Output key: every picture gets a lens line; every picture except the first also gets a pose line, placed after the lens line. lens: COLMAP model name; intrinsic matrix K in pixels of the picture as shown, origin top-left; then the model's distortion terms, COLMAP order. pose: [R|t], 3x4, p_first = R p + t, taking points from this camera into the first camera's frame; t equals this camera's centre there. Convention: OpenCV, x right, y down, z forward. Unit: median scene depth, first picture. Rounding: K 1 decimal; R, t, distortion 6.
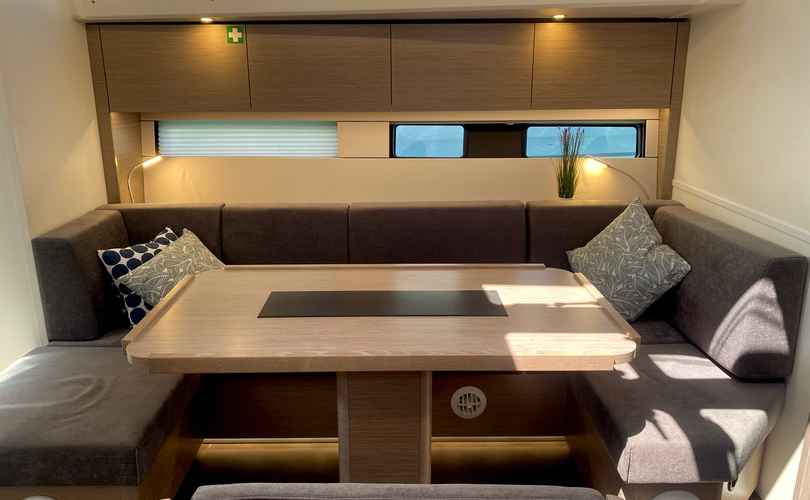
lens RADIAL K [[627.7, 0, 405.0], [0, 627.7, 250.0], [0, 0, 1]] dist [-0.013660, -0.010639]
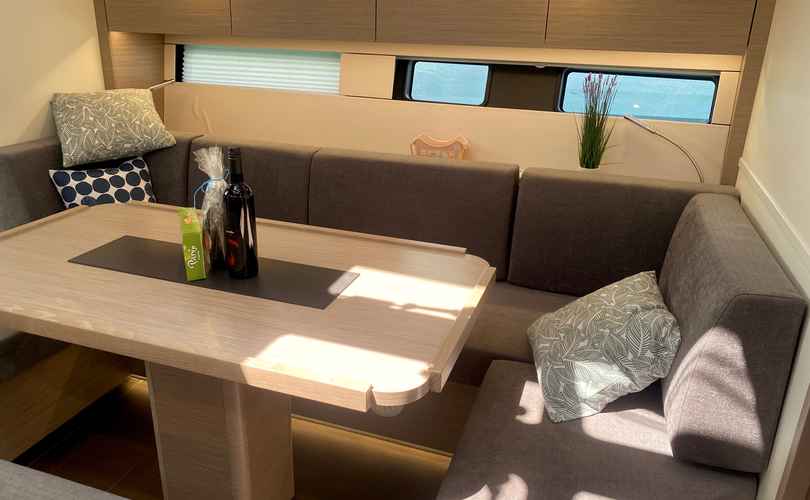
lens RADIAL K [[627.7, 0, 405.0], [0, 627.7, 250.0], [0, 0, 1]] dist [-0.013660, -0.010639]
pose [[0.932688, 0.149014, -0.328464, 0.321702], [-0.119599, 0.986917, 0.108127, -0.040578], [0.340279, -0.061564, 0.938307, 0.200925]]
